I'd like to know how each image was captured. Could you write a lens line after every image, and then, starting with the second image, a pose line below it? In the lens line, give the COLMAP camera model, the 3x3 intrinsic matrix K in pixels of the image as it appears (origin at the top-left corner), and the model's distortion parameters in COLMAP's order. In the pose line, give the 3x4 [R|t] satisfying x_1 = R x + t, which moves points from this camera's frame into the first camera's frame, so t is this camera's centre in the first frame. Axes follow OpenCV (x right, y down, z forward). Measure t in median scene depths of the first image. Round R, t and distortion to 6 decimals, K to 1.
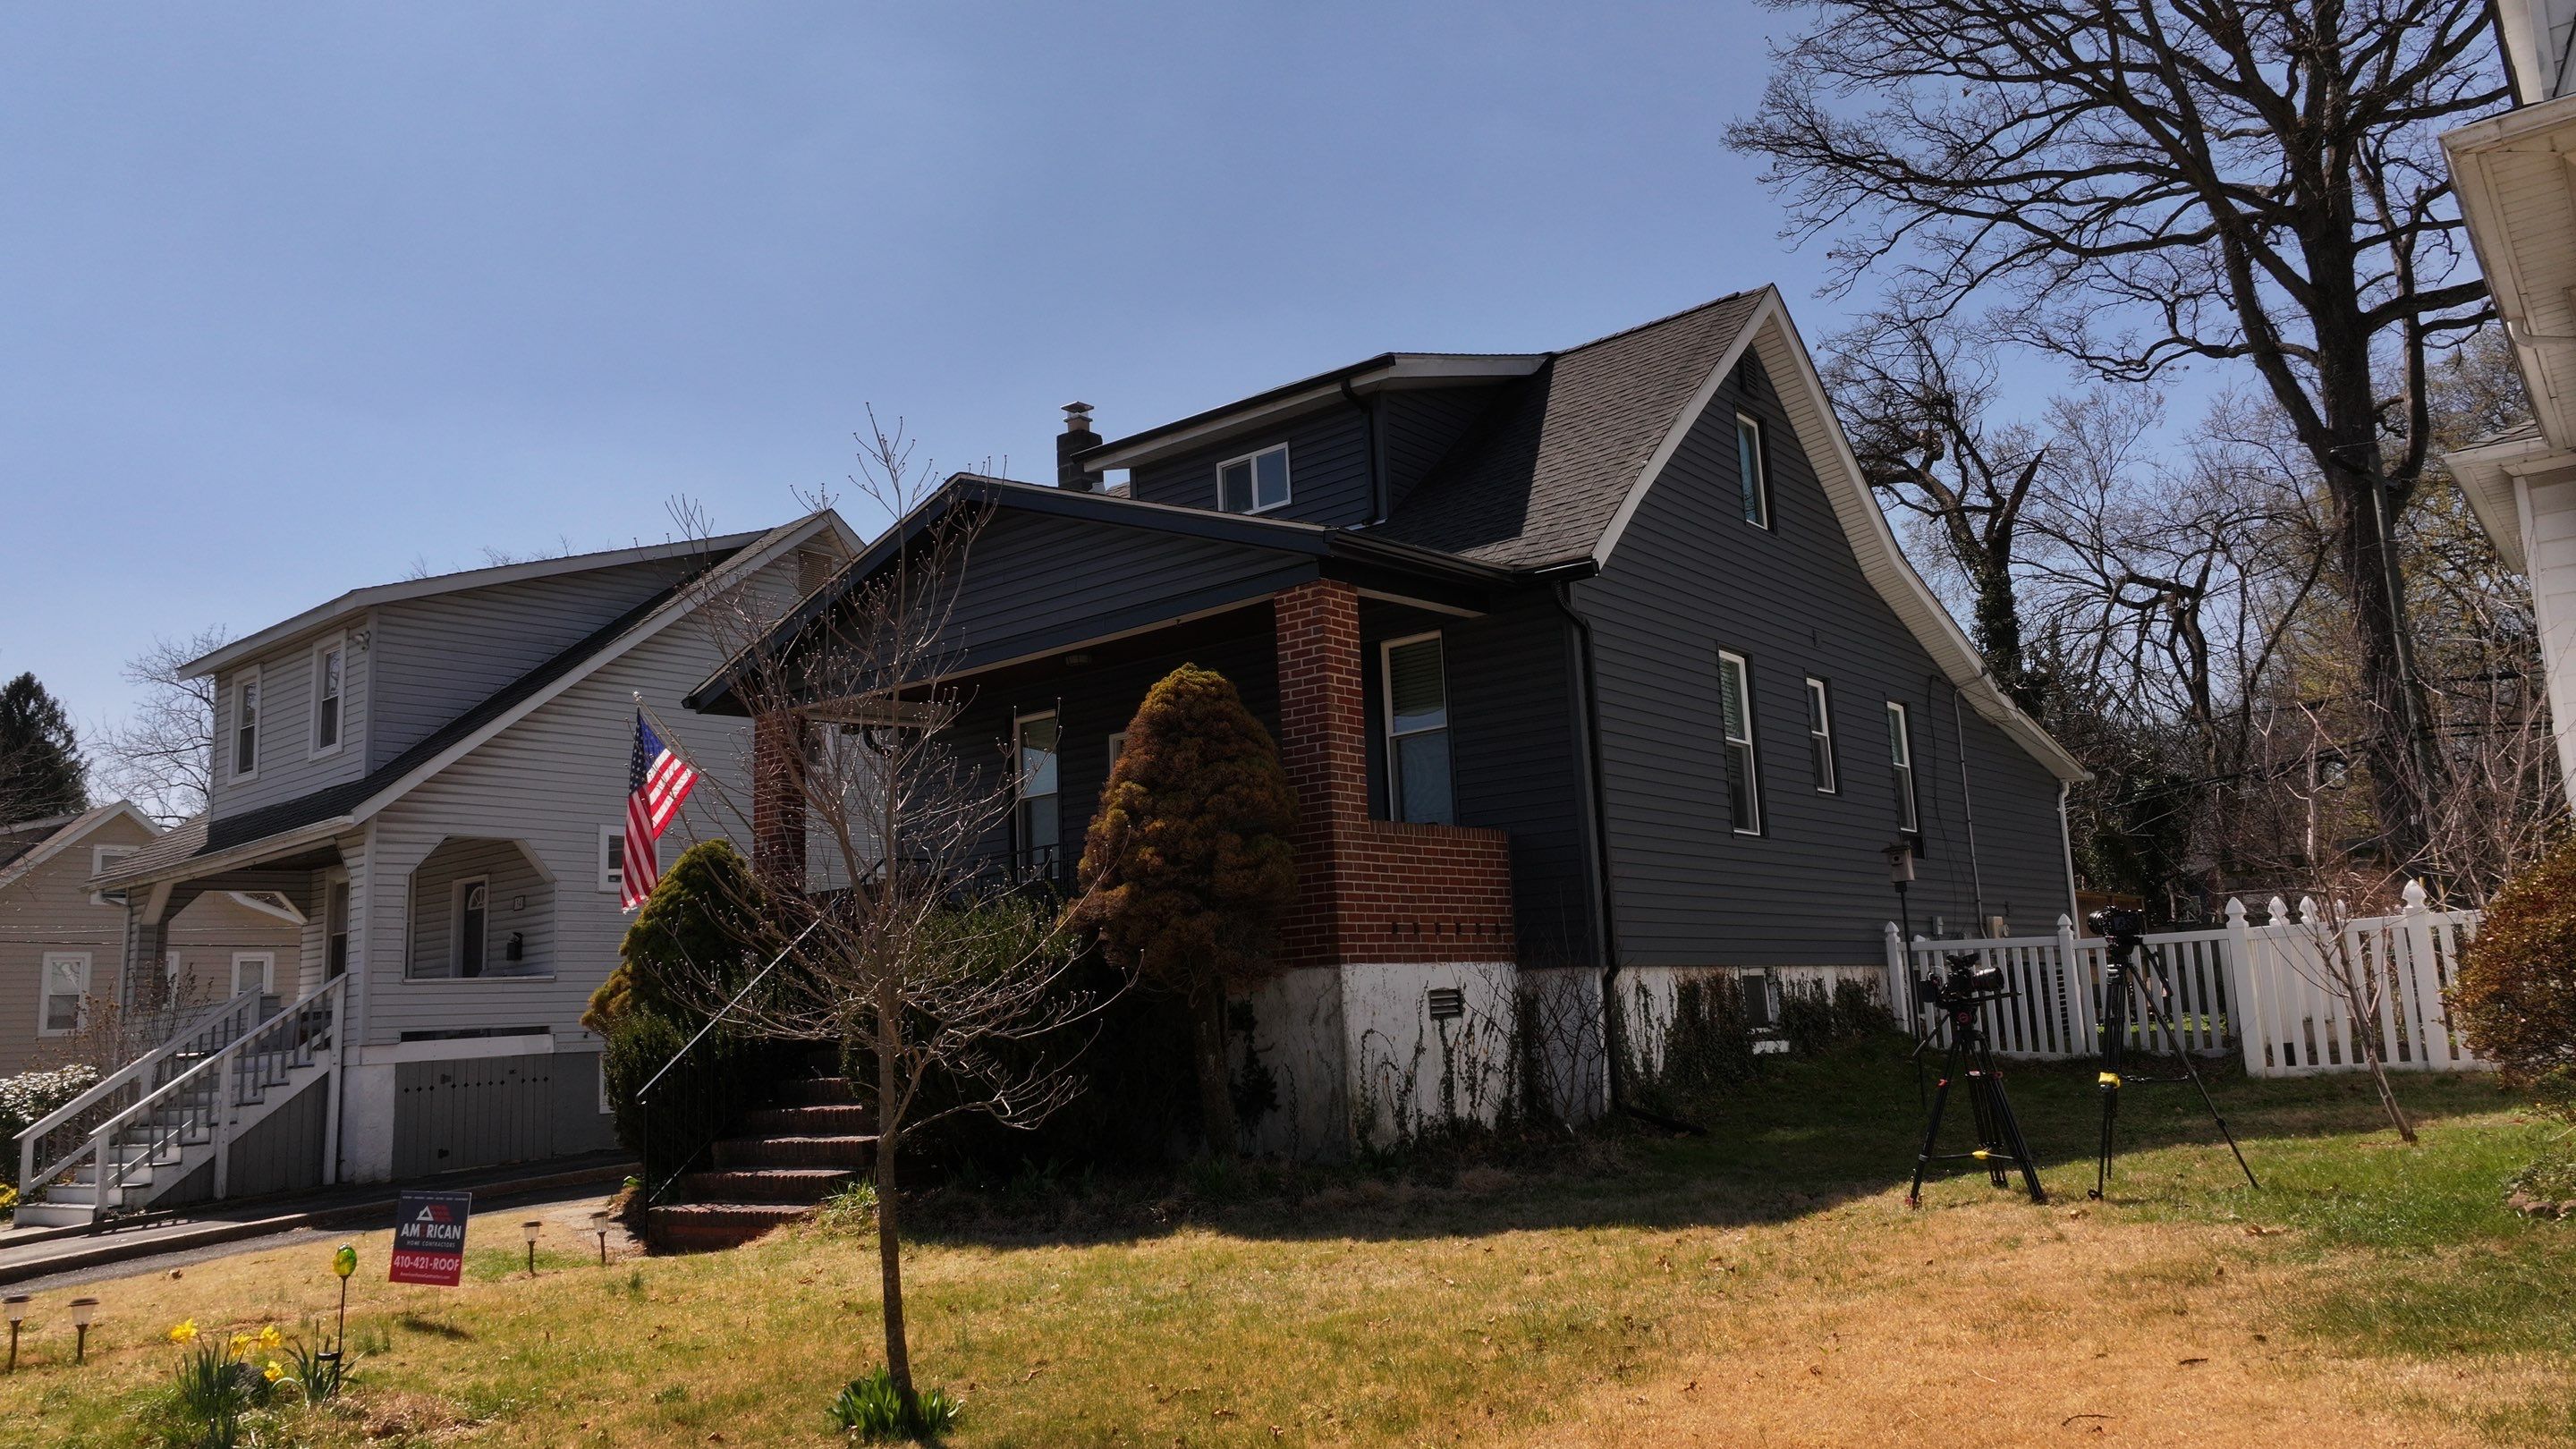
lens RADIAL K [[1814.9, 0, 1277.7], [0, 1814.9, 724.2], [0, 0, 1]] dist [0.008216, 0.003055]
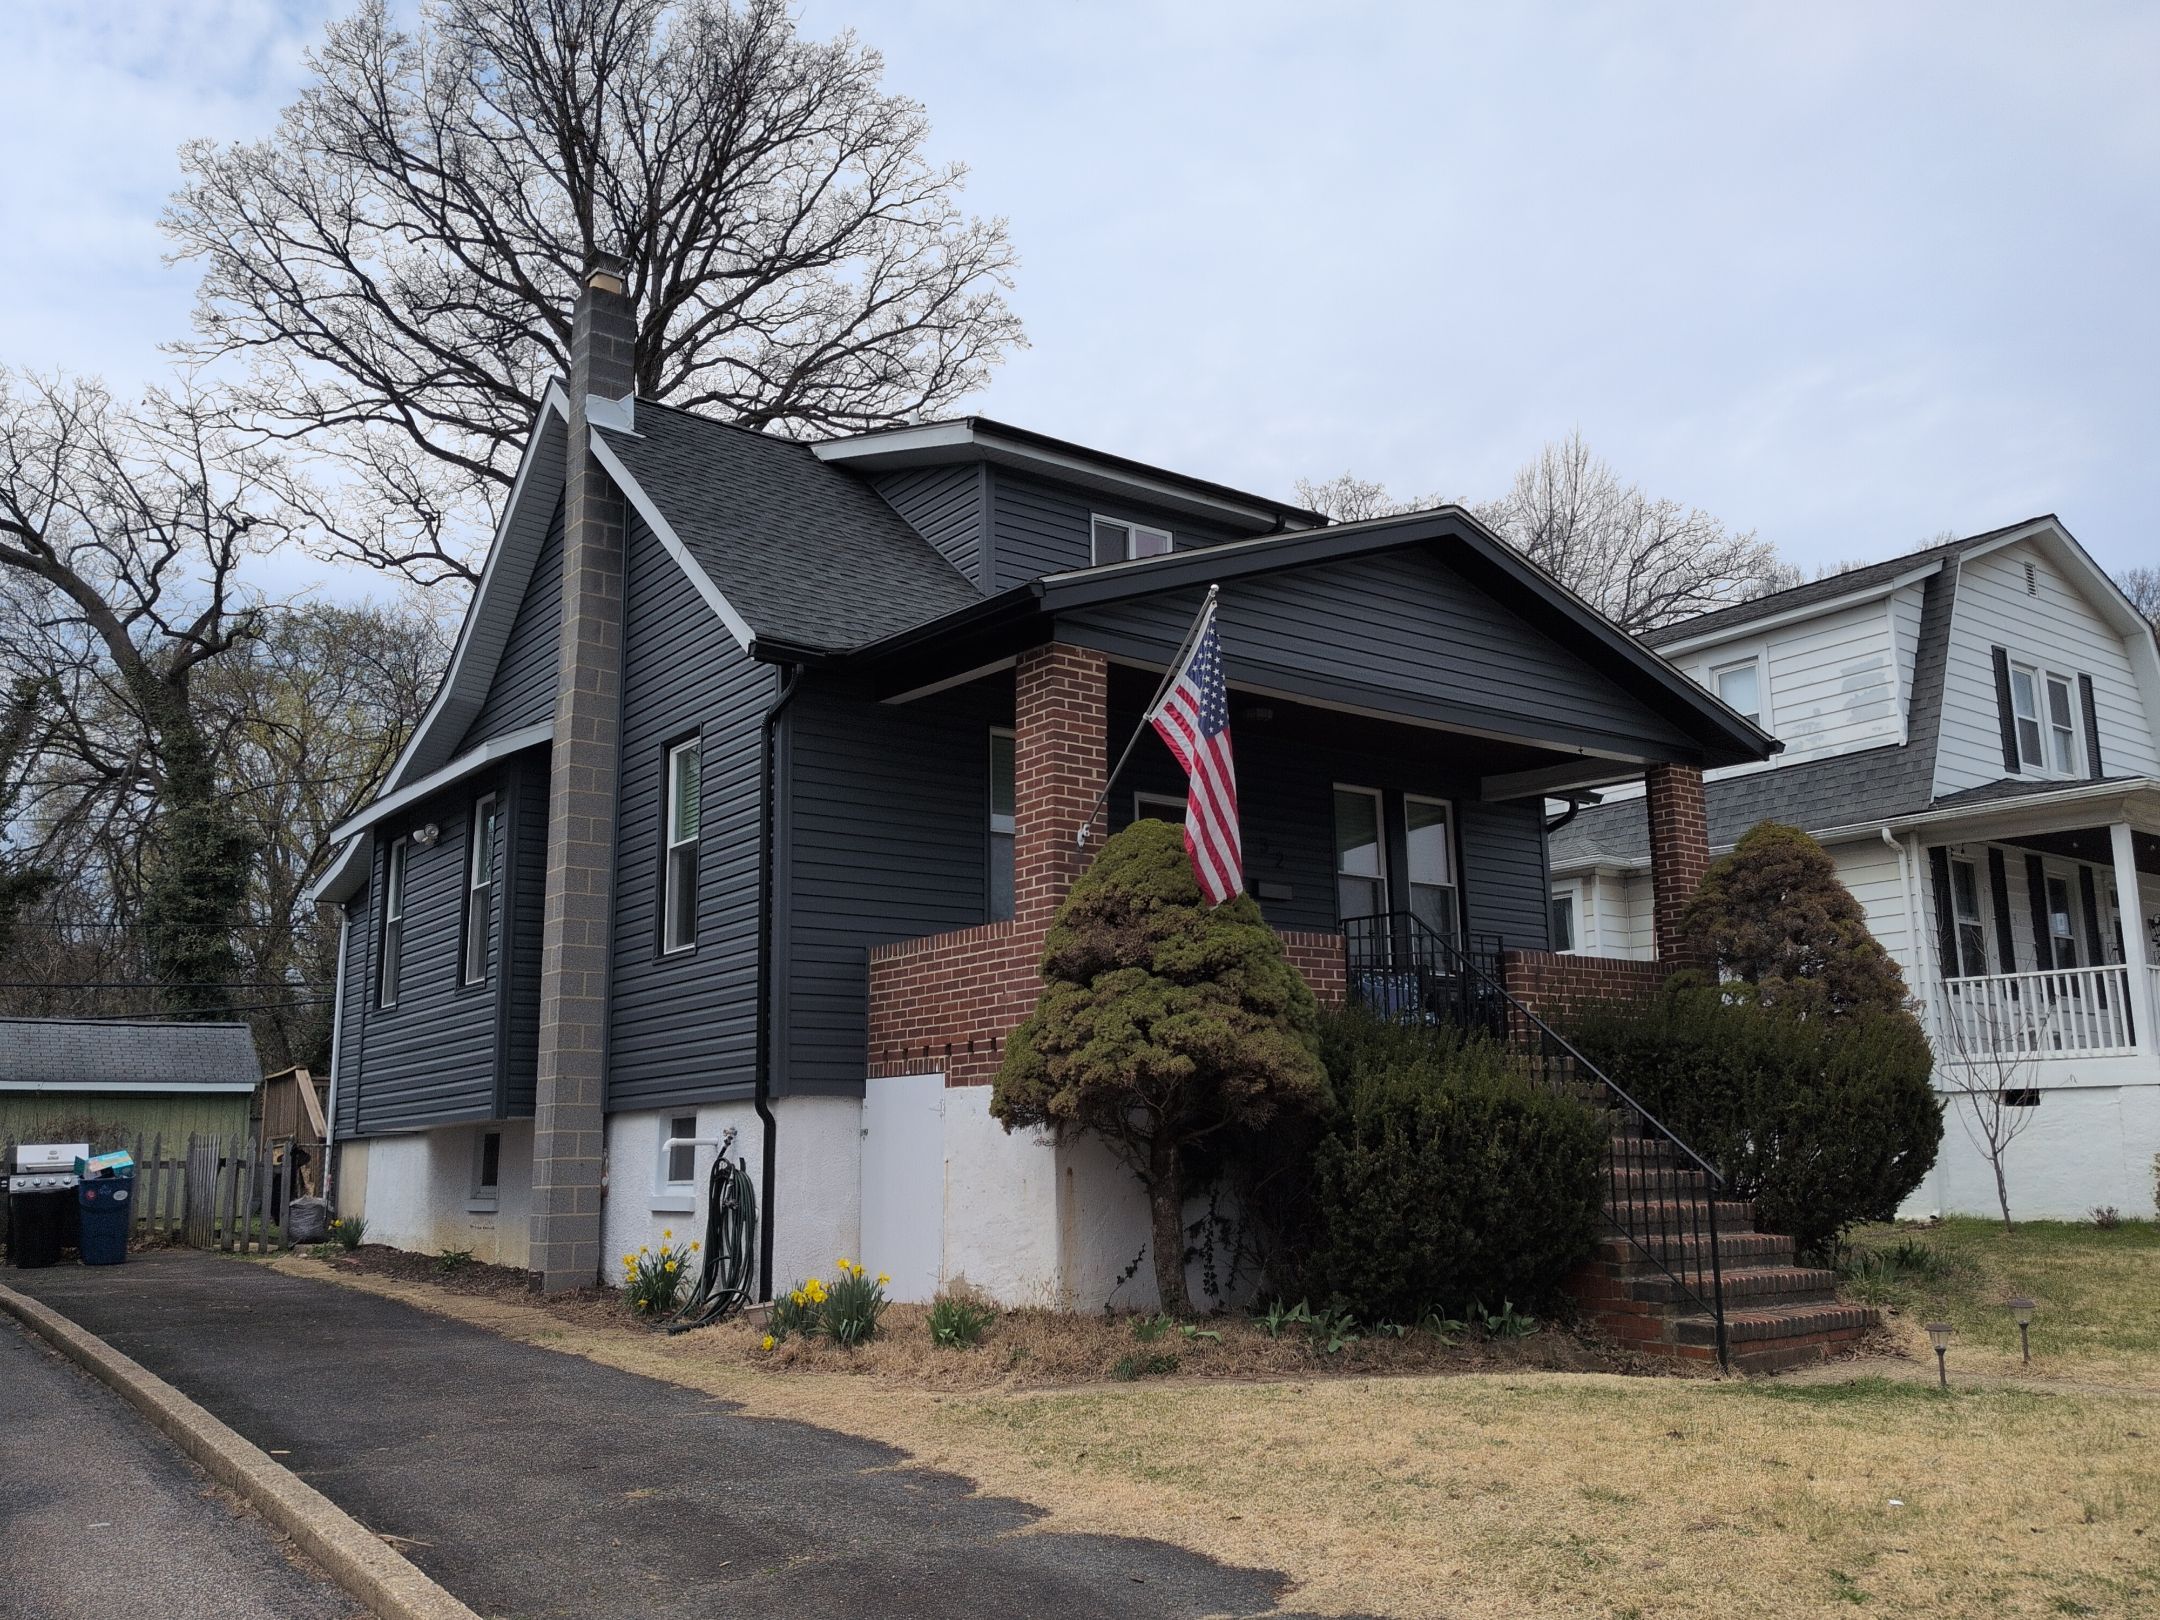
lens RADIAL K [[1830.5, 0, 1080.0], [0, 1830.5, 810.0], [0, 0, 1]] dist [0.123125, -0.240478]
pose [[0.261223, 0.234649, 0.936324, -0.405181], [-0.163444, 0.966750, -0.196675, 0.084233], [-0.951340, -0.101661, 0.290889, 0.346067]]
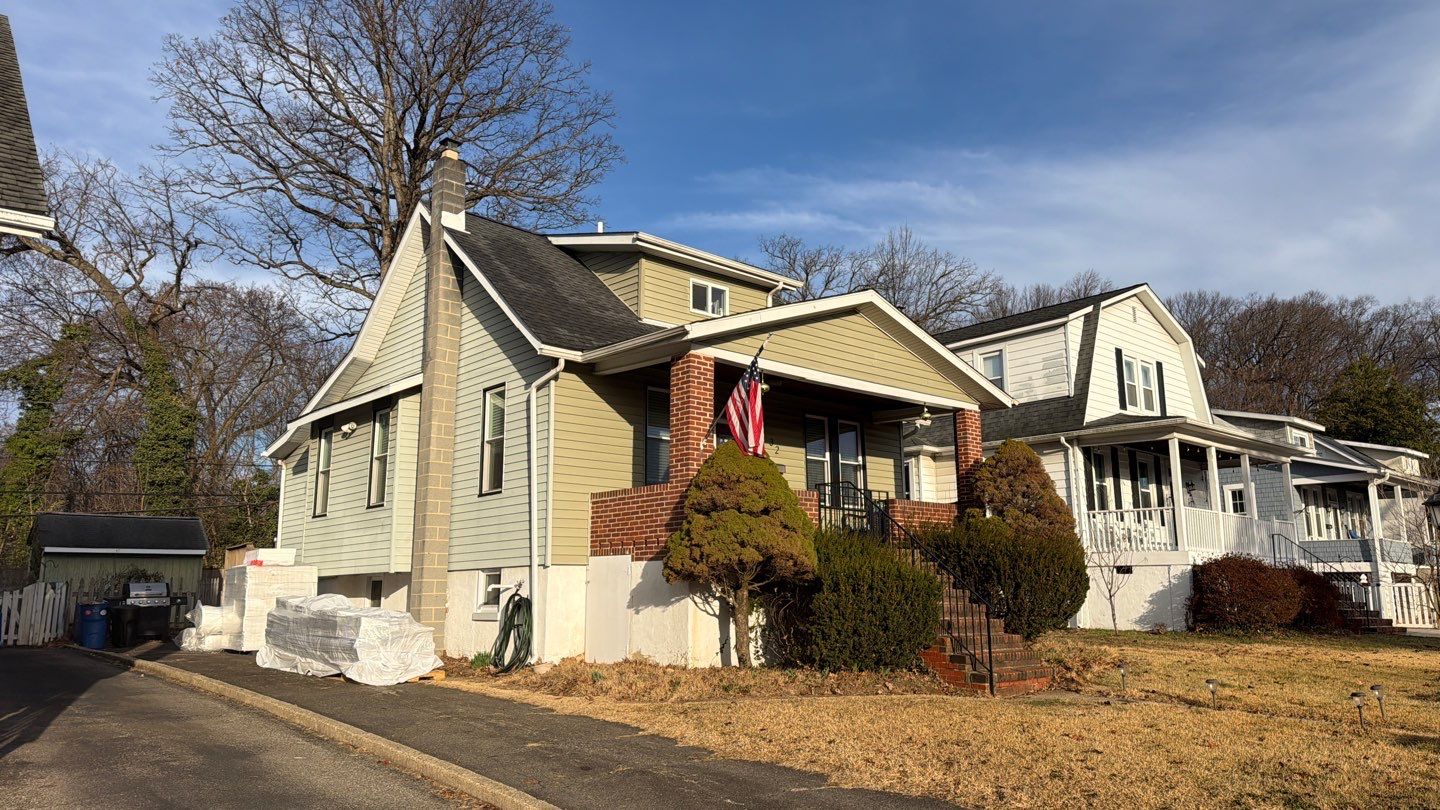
lens RADIAL K [[1006.6, 0, 707.6], [0, 1006.6, 412.4], [0, 0, 1]] dist [0.152347, -0.296443]
pose [[0.177947, 0.230304, 0.956710, -0.461022], [-0.170626, 0.964722, -0.200496, 0.088474], [-0.969134, -0.127562, 0.210965, 0.358291]]
